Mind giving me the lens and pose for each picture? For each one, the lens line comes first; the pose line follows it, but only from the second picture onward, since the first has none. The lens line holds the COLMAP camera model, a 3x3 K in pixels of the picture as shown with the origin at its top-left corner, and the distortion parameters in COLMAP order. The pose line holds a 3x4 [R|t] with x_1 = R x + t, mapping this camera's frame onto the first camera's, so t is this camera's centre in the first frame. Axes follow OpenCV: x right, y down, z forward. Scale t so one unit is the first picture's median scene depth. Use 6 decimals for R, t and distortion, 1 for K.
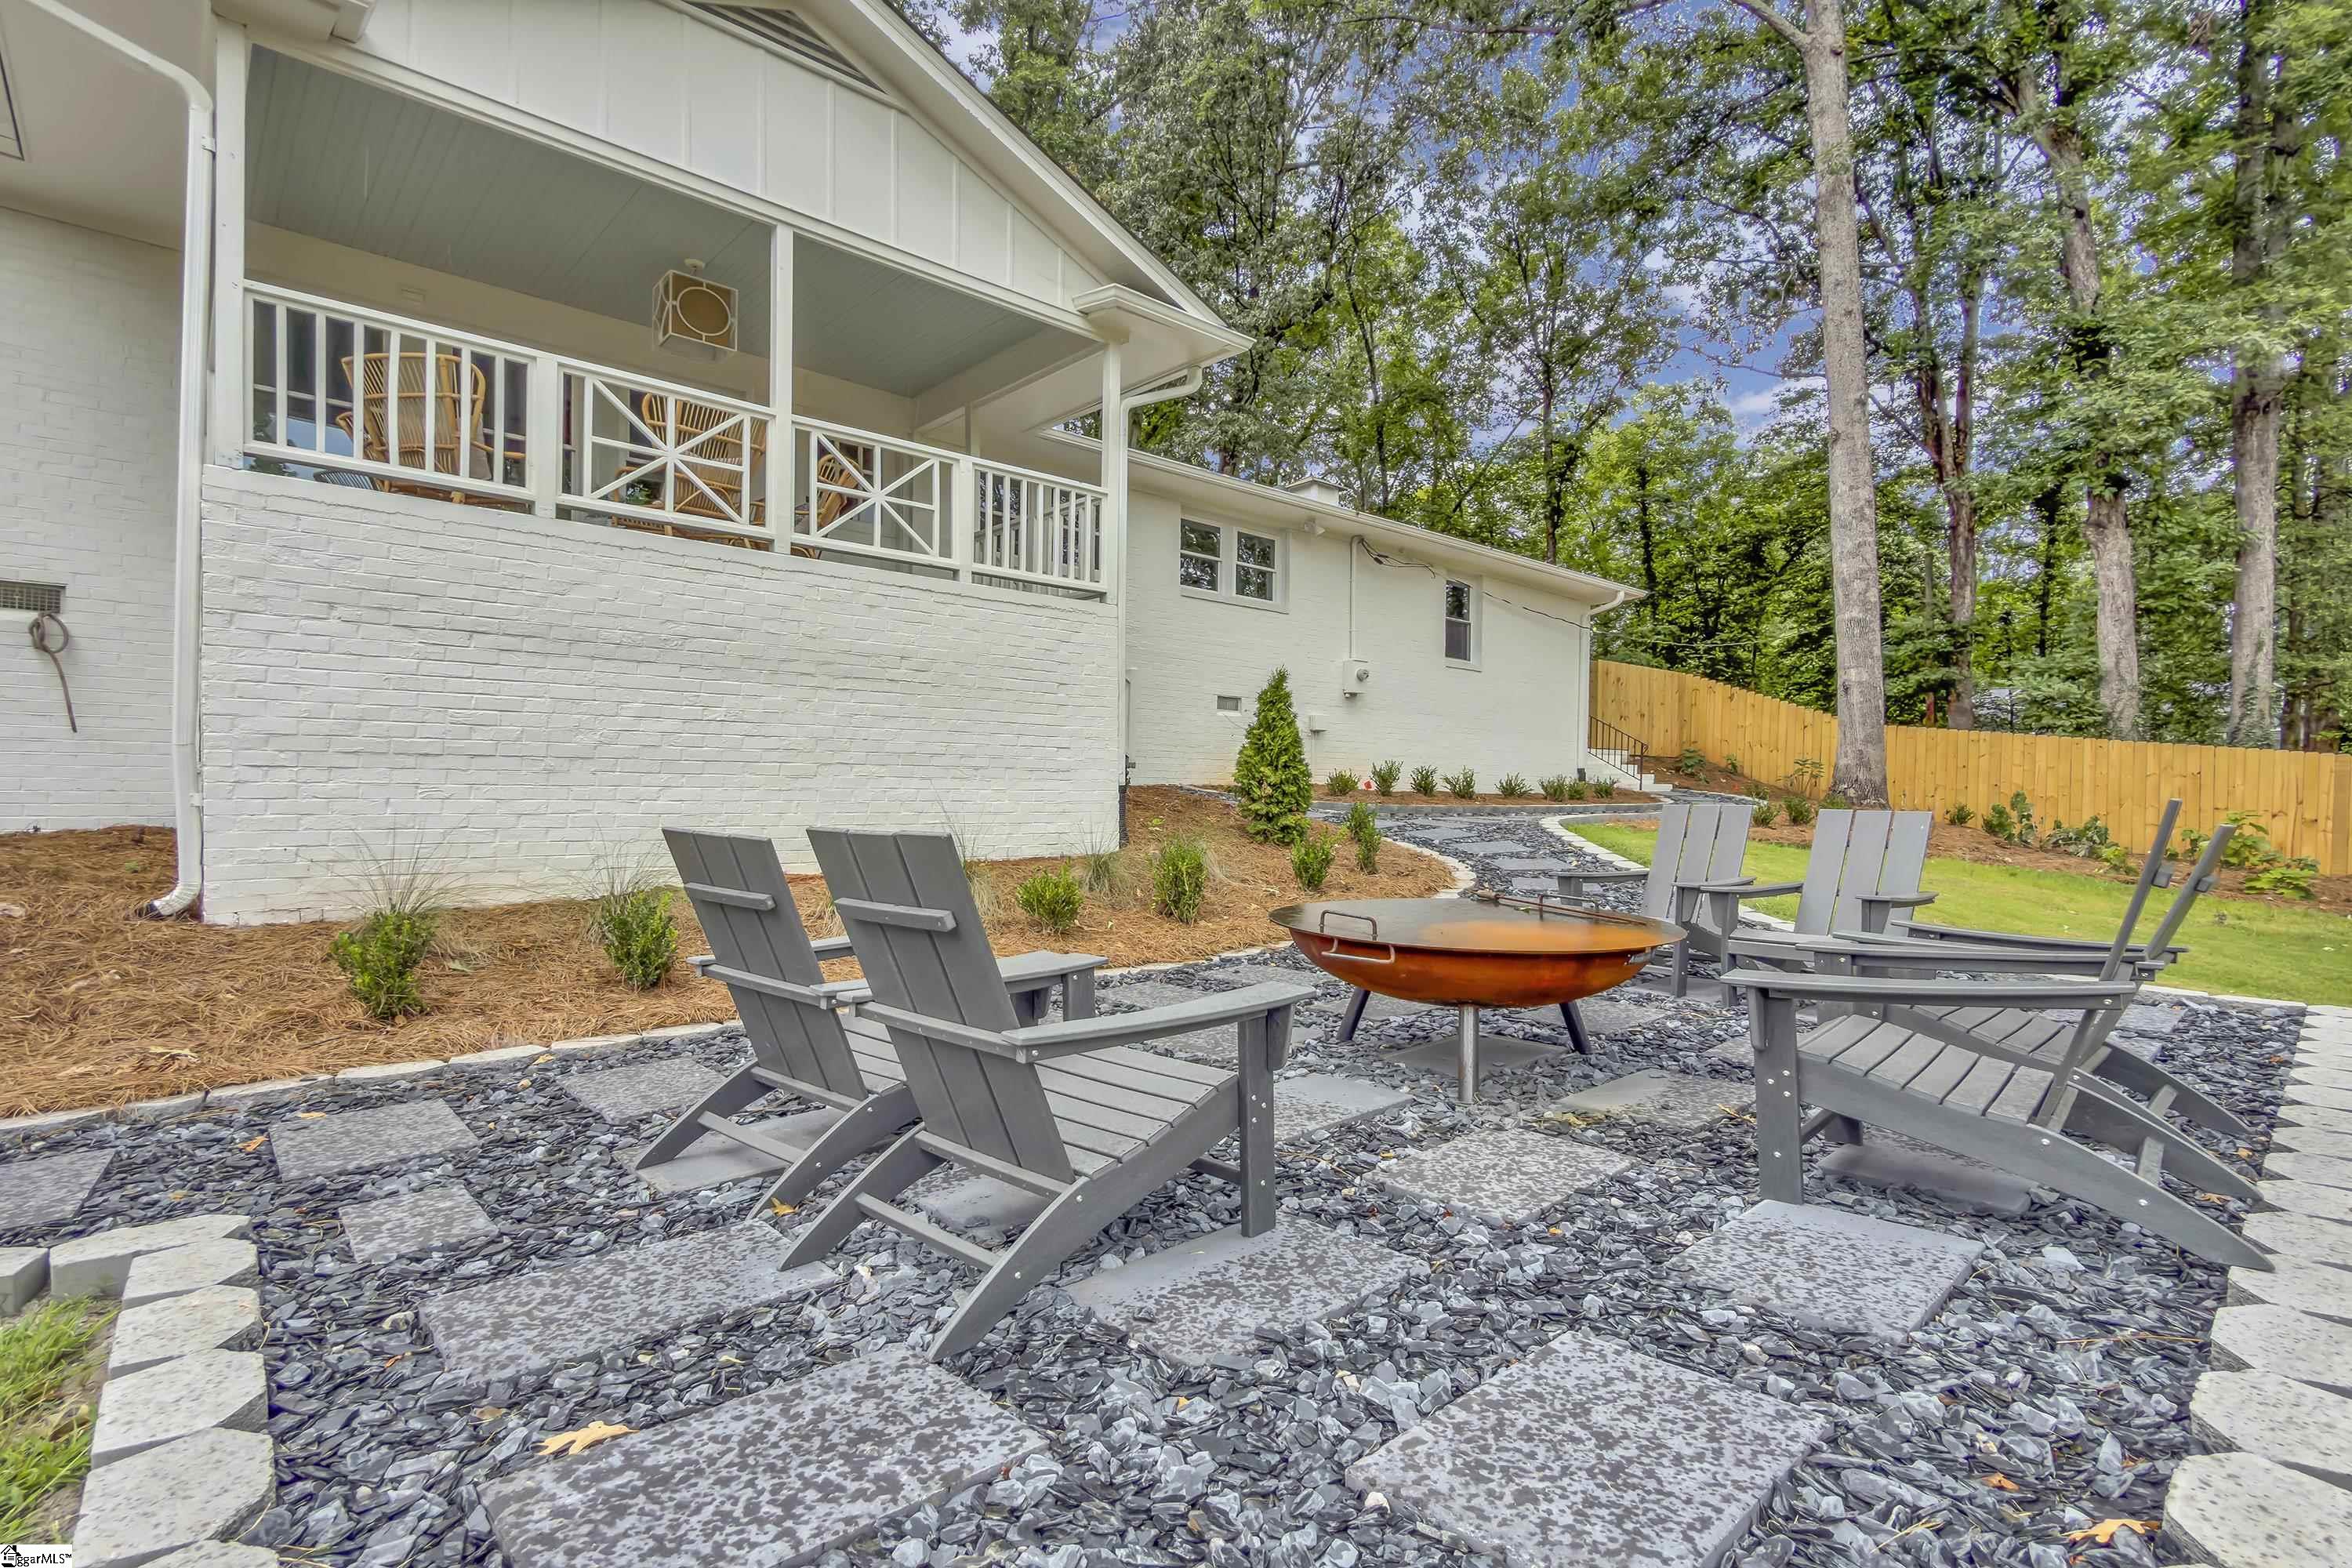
lens RADIAL K [[1100.1, 0, 1184.8], [0, 1100.1, 797.6], [0, 0, 1]] dist [0.004496, 0.000188]
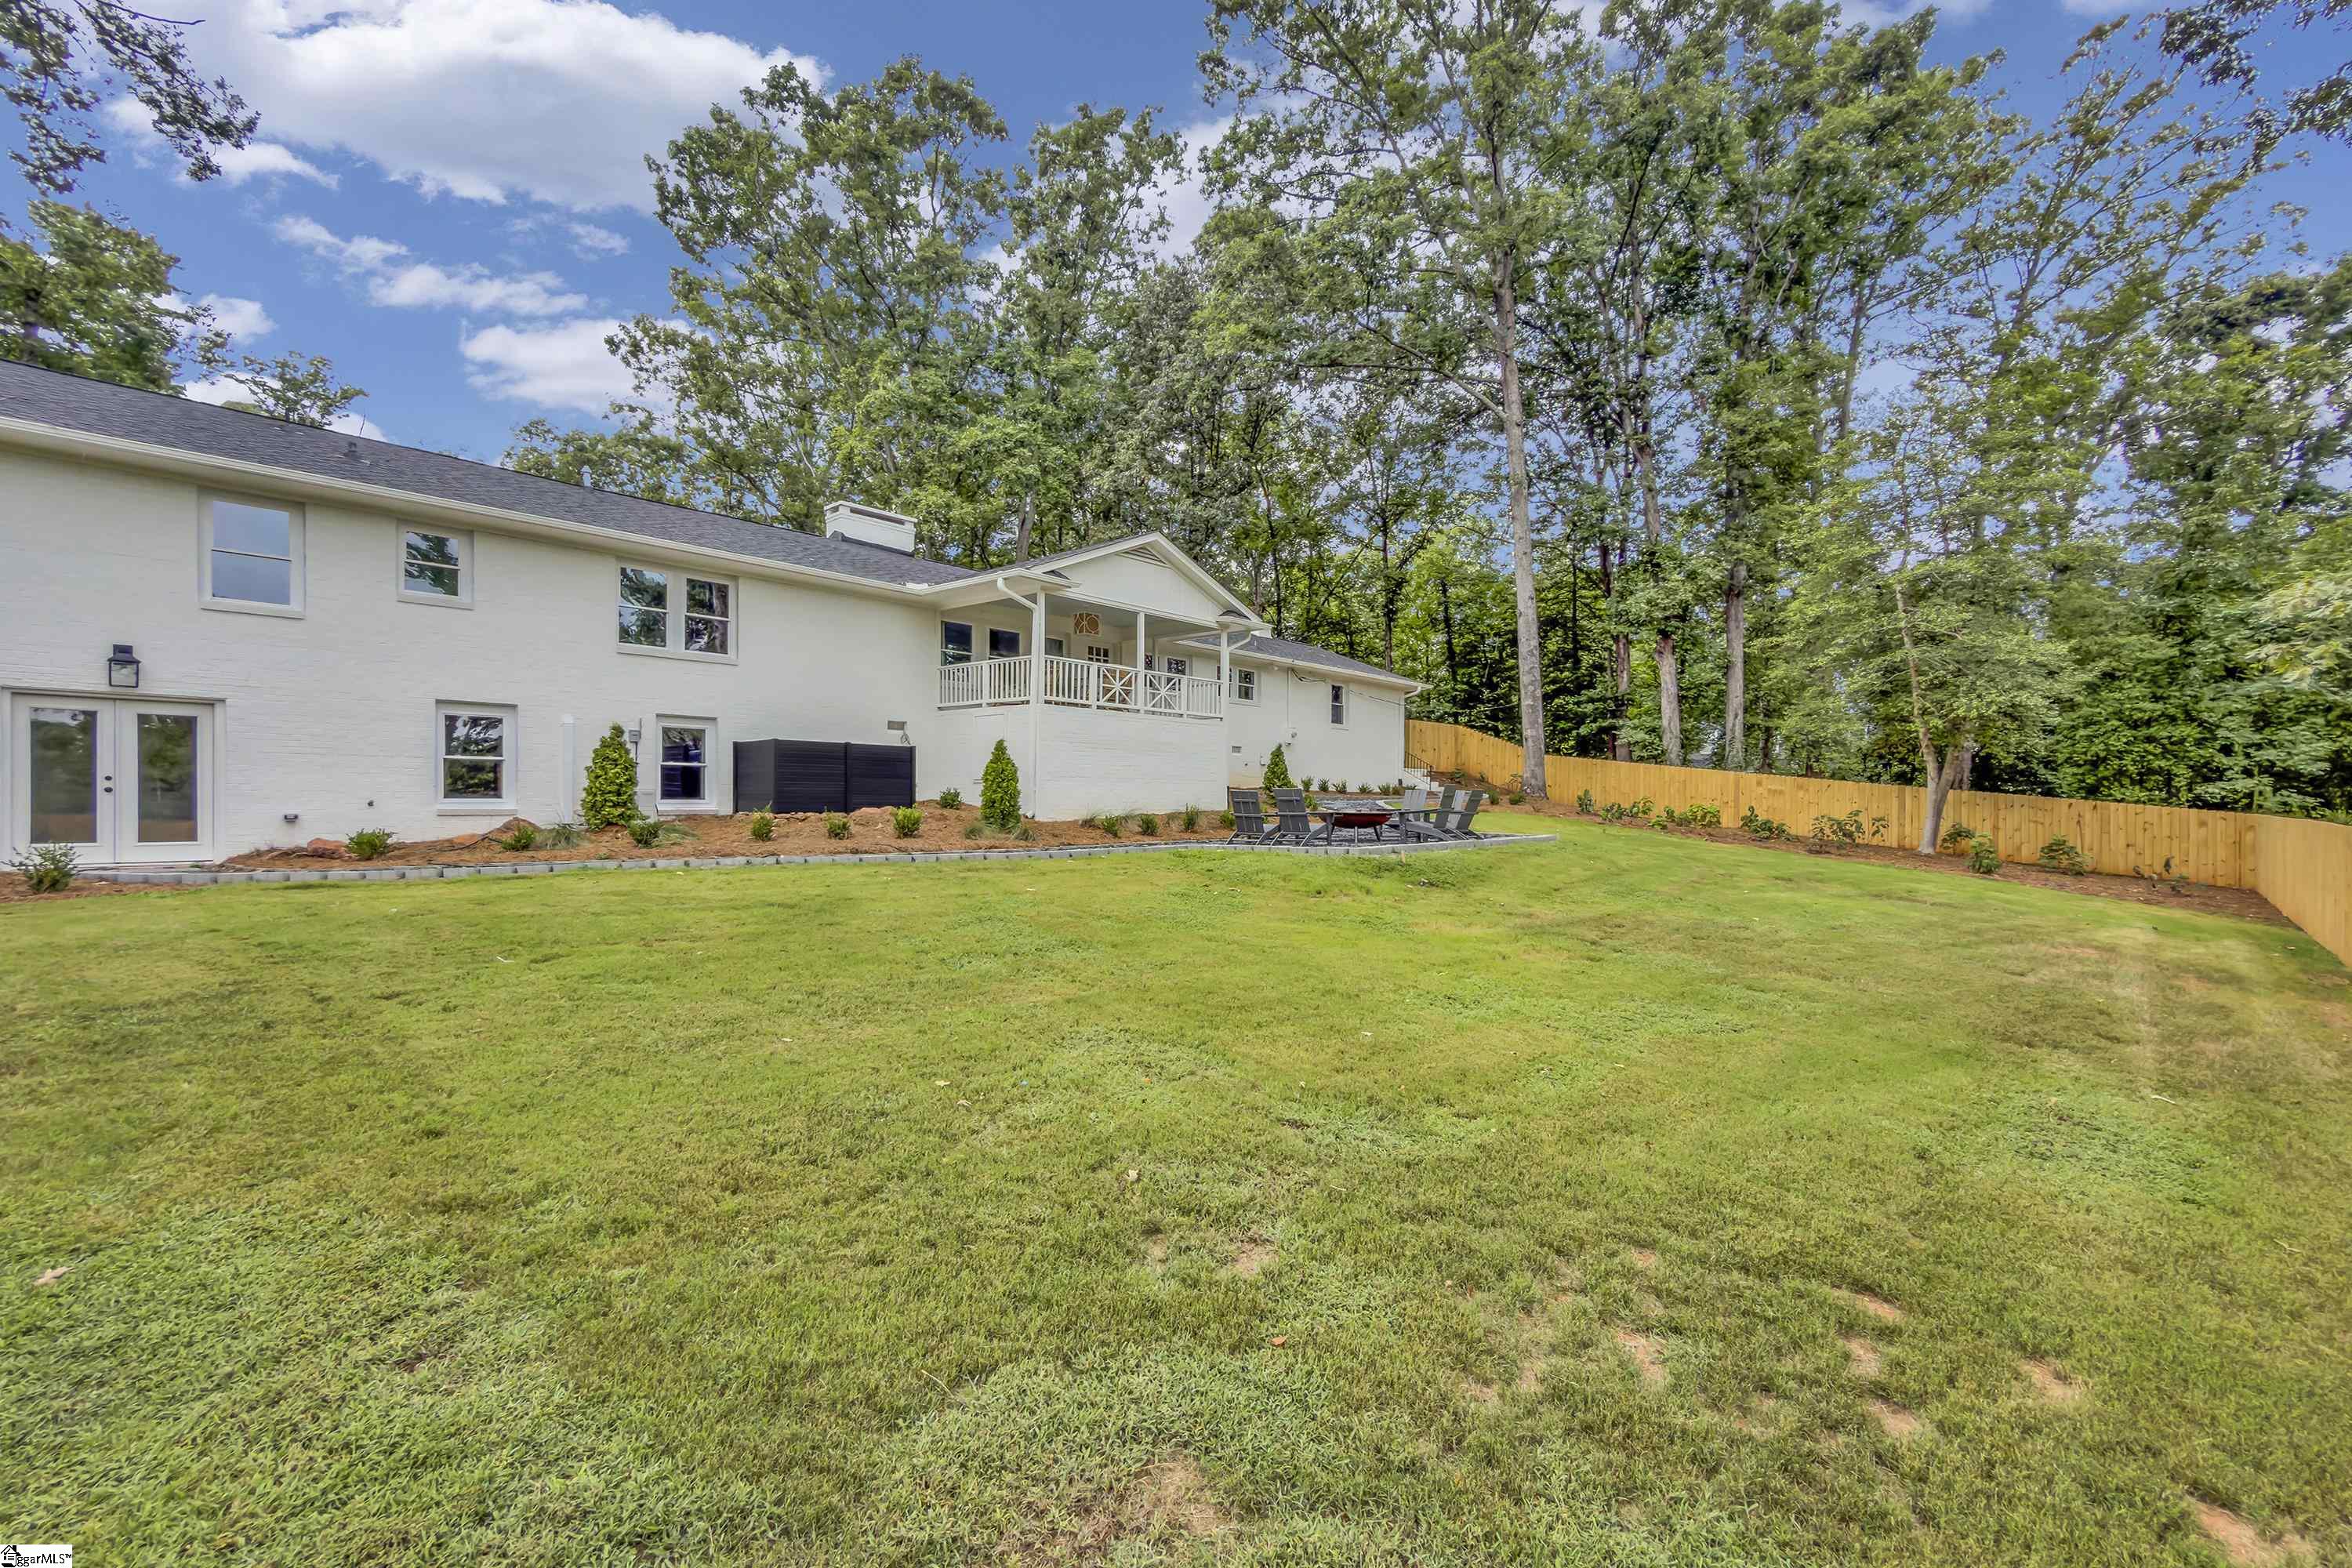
lens RADIAL K [[1006.6, 0, 1165.0], [0, 1006.6, 798.0], [0, 0, 1]] dist [-0.000520, 0.000713]
pose [[0.995571, -0.005084, 0.093879, -0.233233], [0.005829, 0.999954, -0.007663, 0.019083], [-0.093835, 0.008177, 0.995554, -0.780436]]
